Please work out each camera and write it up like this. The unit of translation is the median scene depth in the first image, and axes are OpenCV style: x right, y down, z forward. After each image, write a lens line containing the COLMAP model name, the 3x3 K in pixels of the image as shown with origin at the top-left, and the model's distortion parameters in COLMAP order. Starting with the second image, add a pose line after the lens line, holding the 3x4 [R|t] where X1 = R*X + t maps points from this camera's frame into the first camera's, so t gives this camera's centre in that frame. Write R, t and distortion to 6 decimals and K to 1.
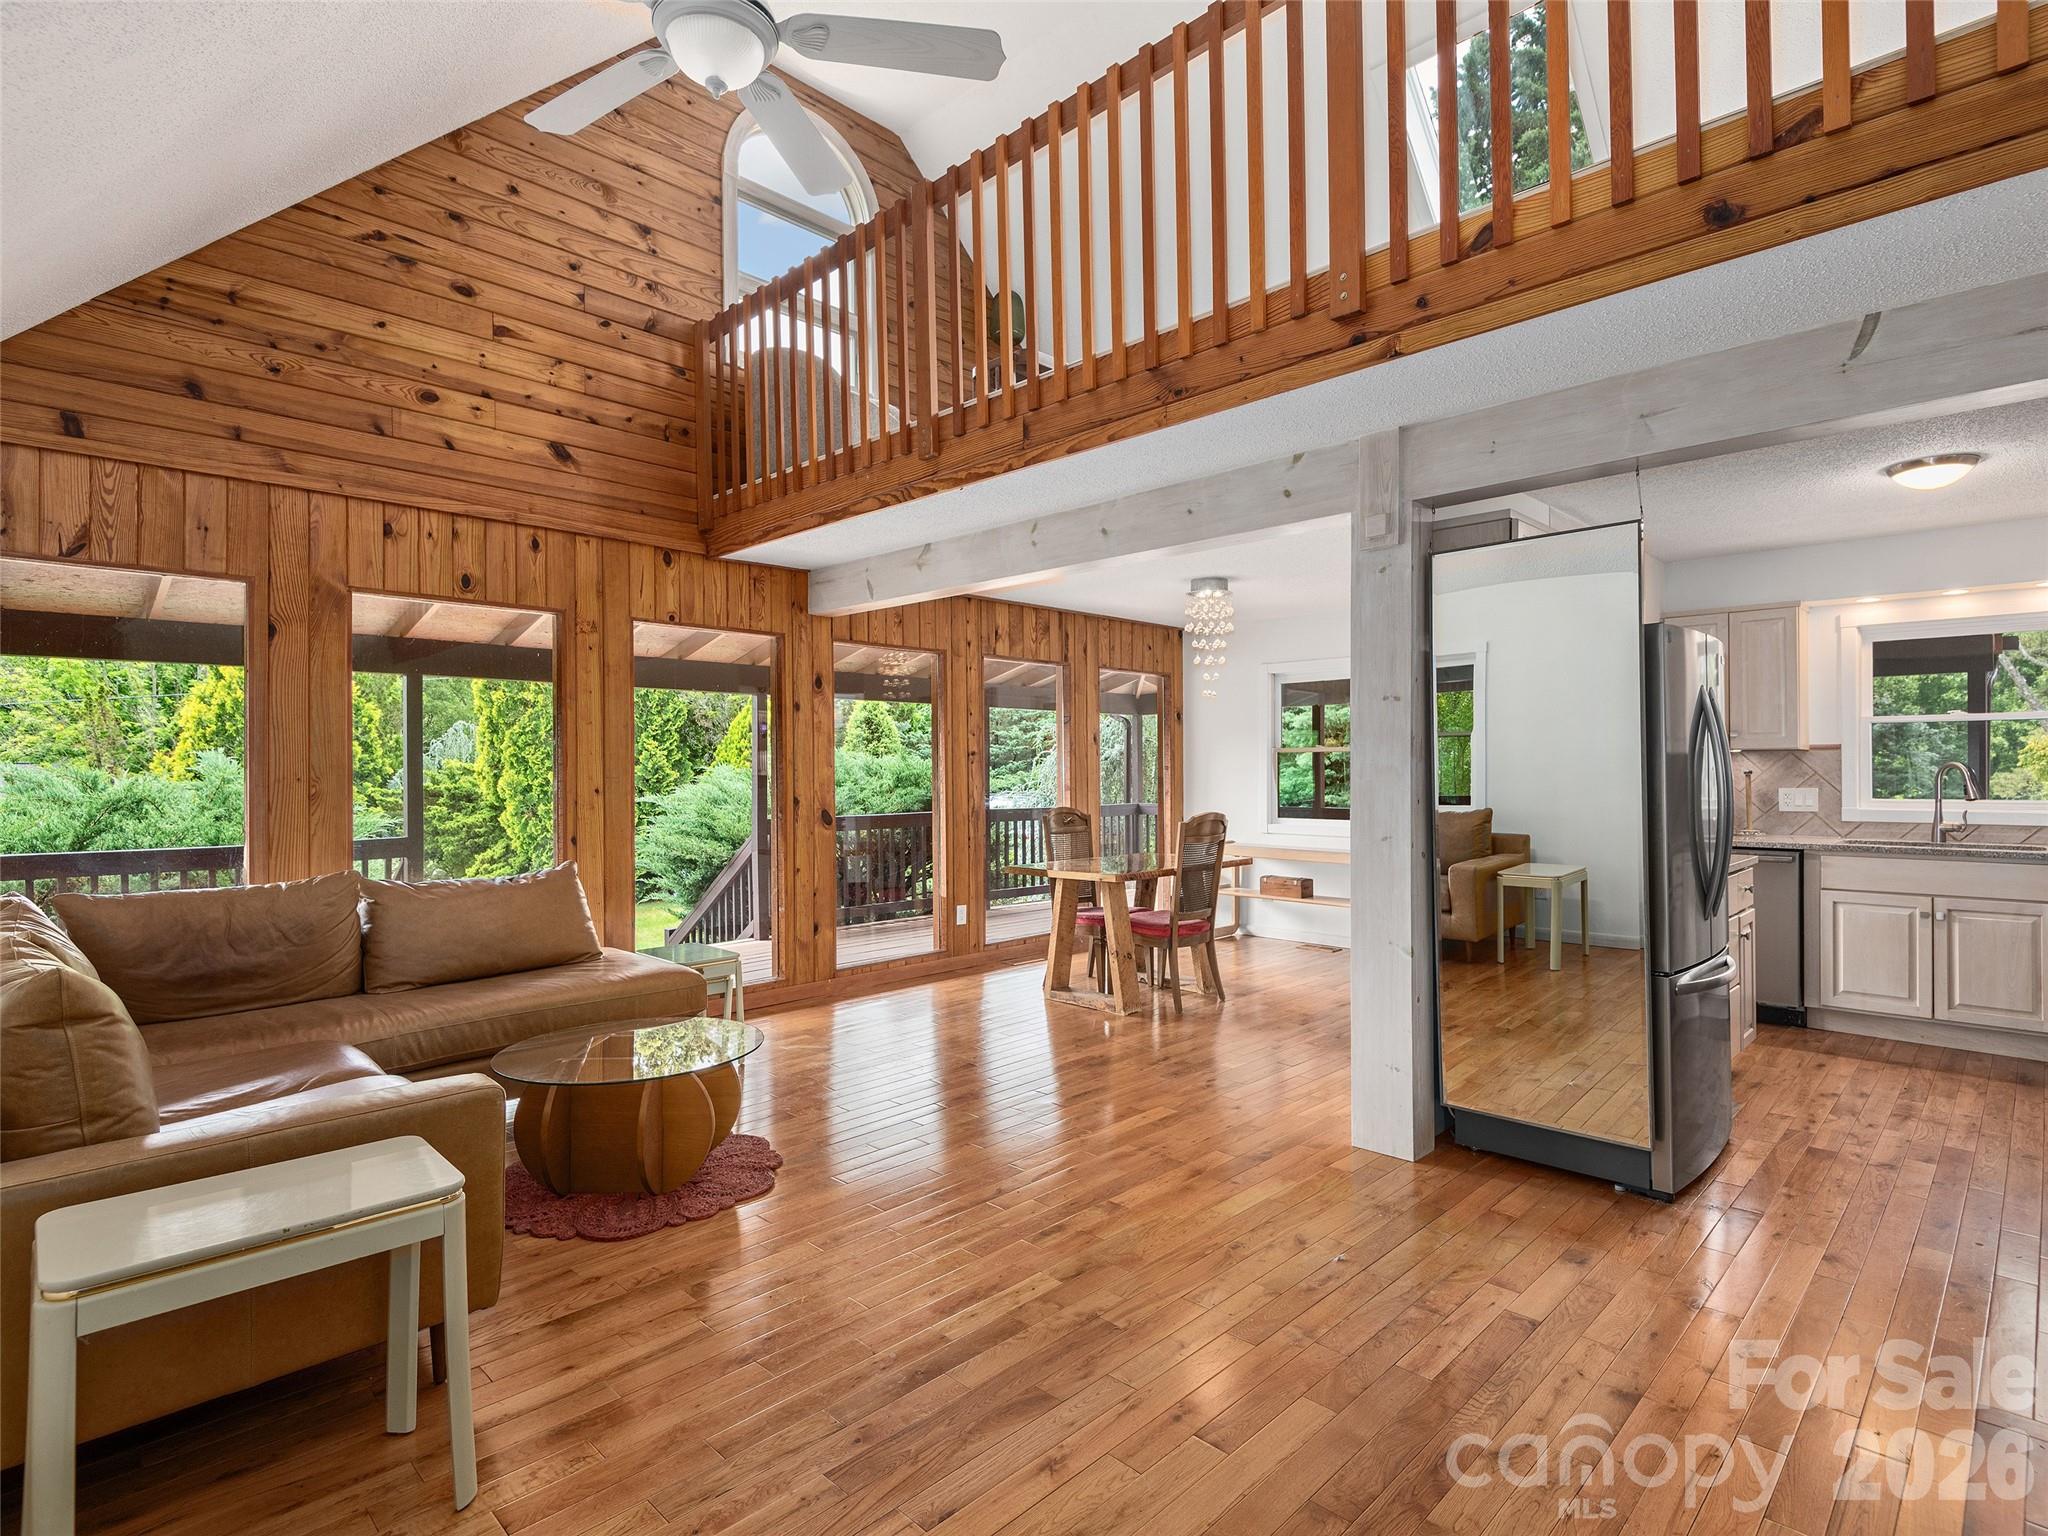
lens RADIAL K [[1046.6, 0, 1030.8], [0, 1046.6, 770.2], [0, 0, 1]] dist [-0.000937, -0.000526]
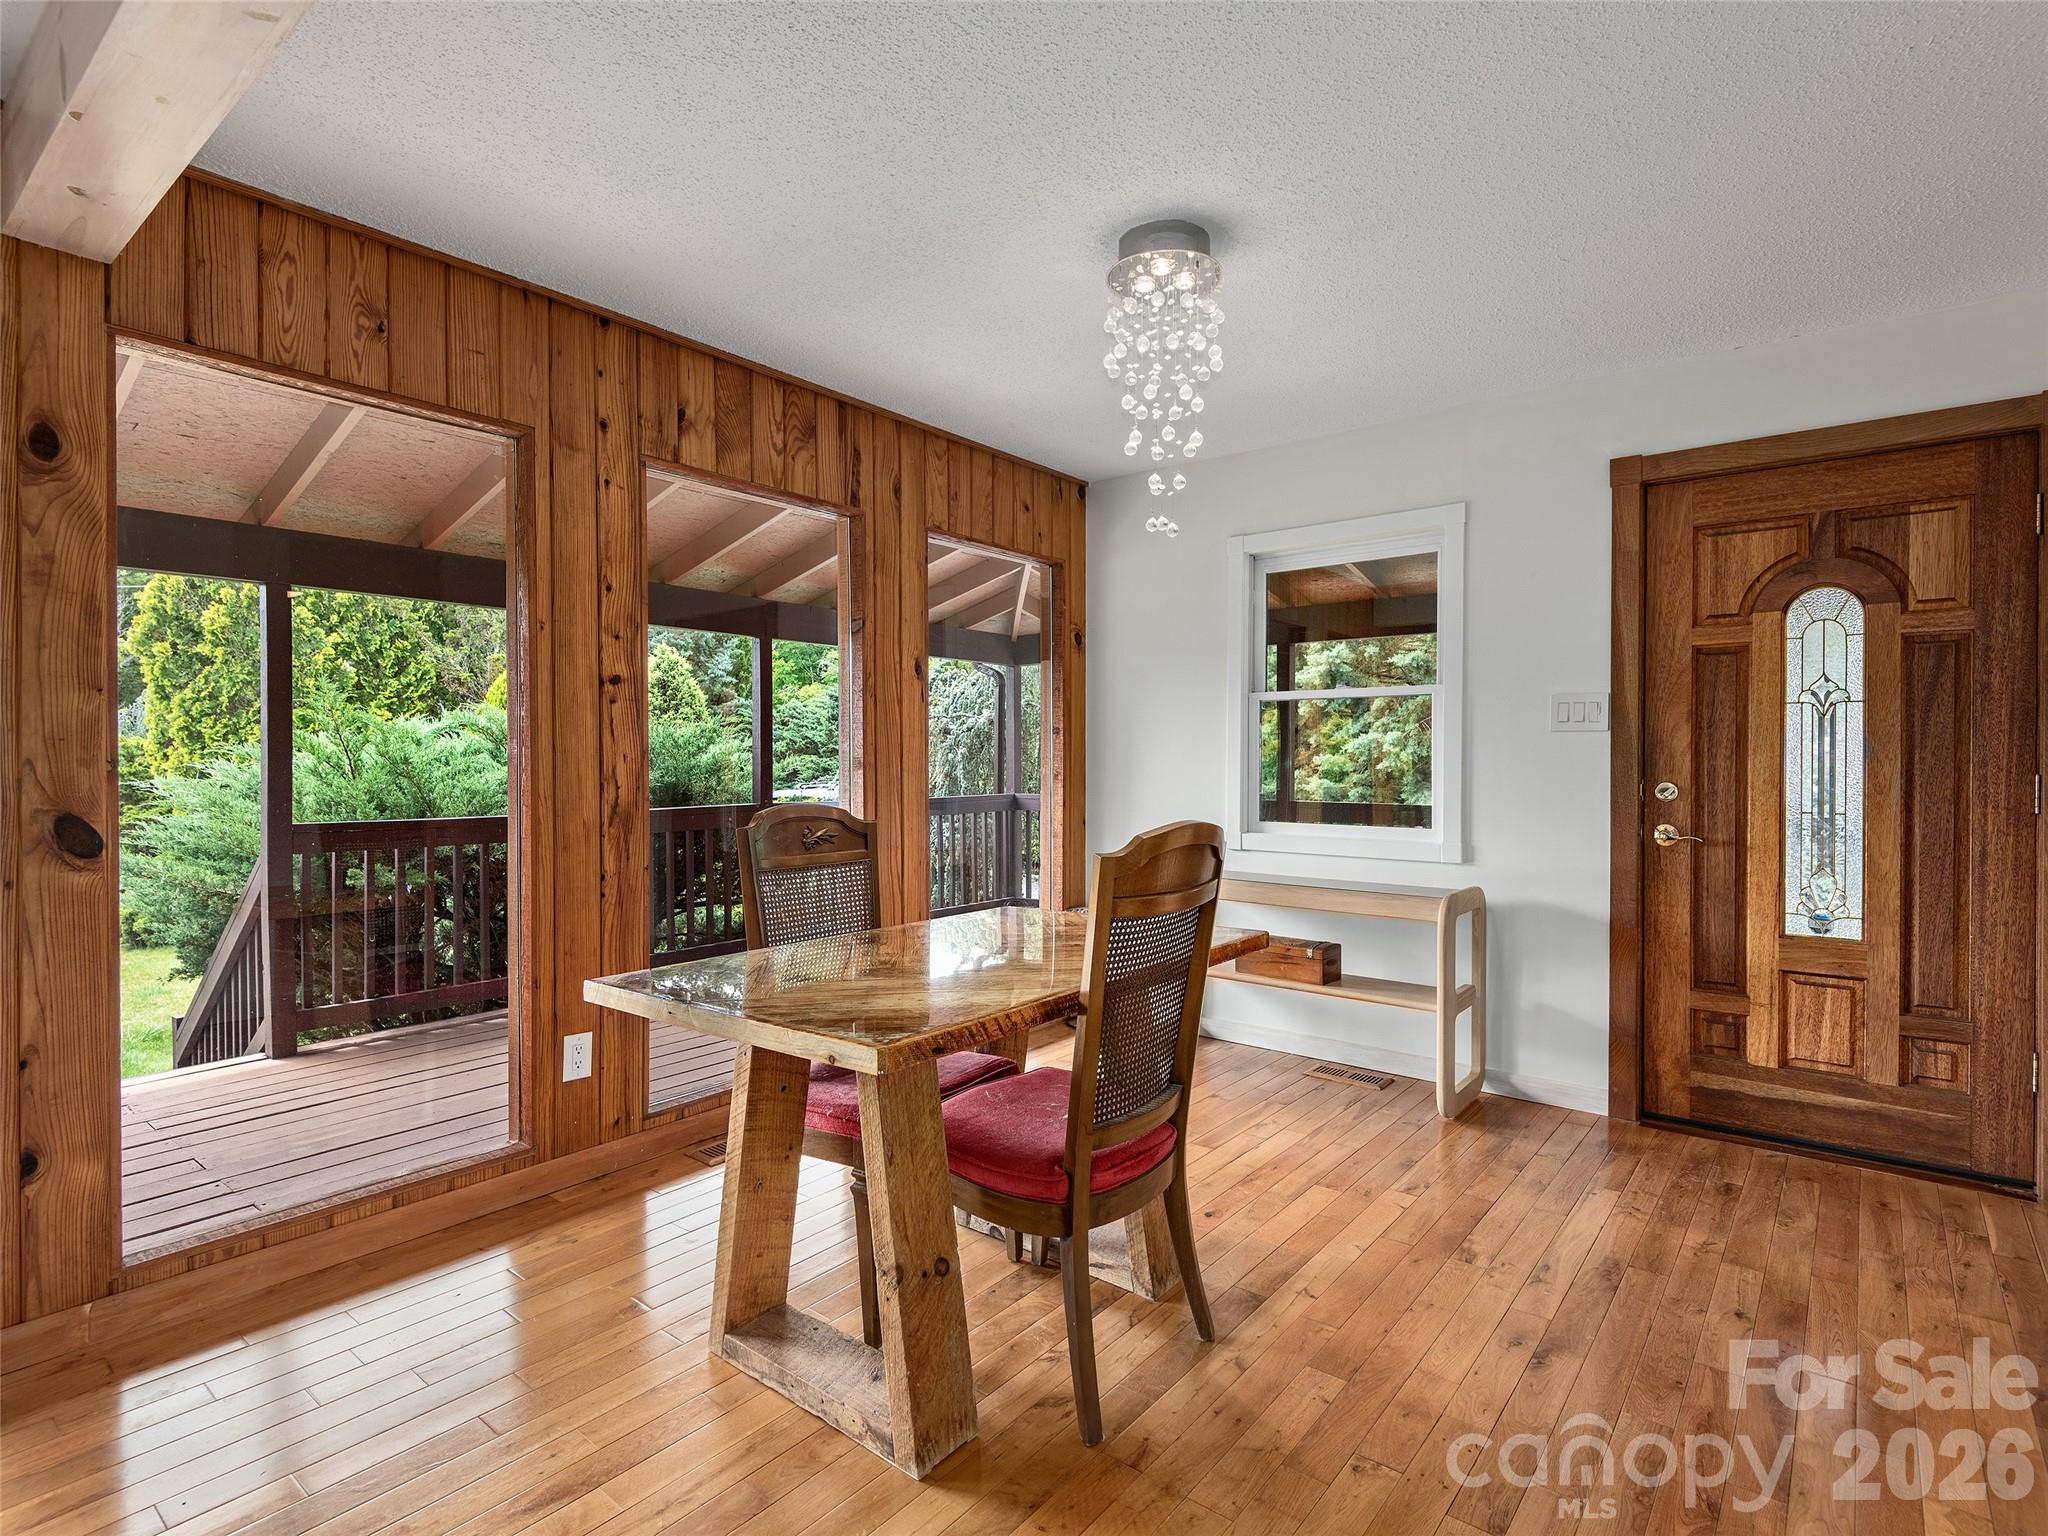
lens RADIAL K [[1046.6, 0, 1030.8], [0, 1046.6, 770.2], [0, 0, 1]] dist [-0.000937, -0.000526]
pose [[0.994407, 0.002402, 0.105589, 0.071824], [-0.003433, 0.999948, 0.009588, 0.016827], [-0.105560, -0.009897, 0.994364, 0.559194]]
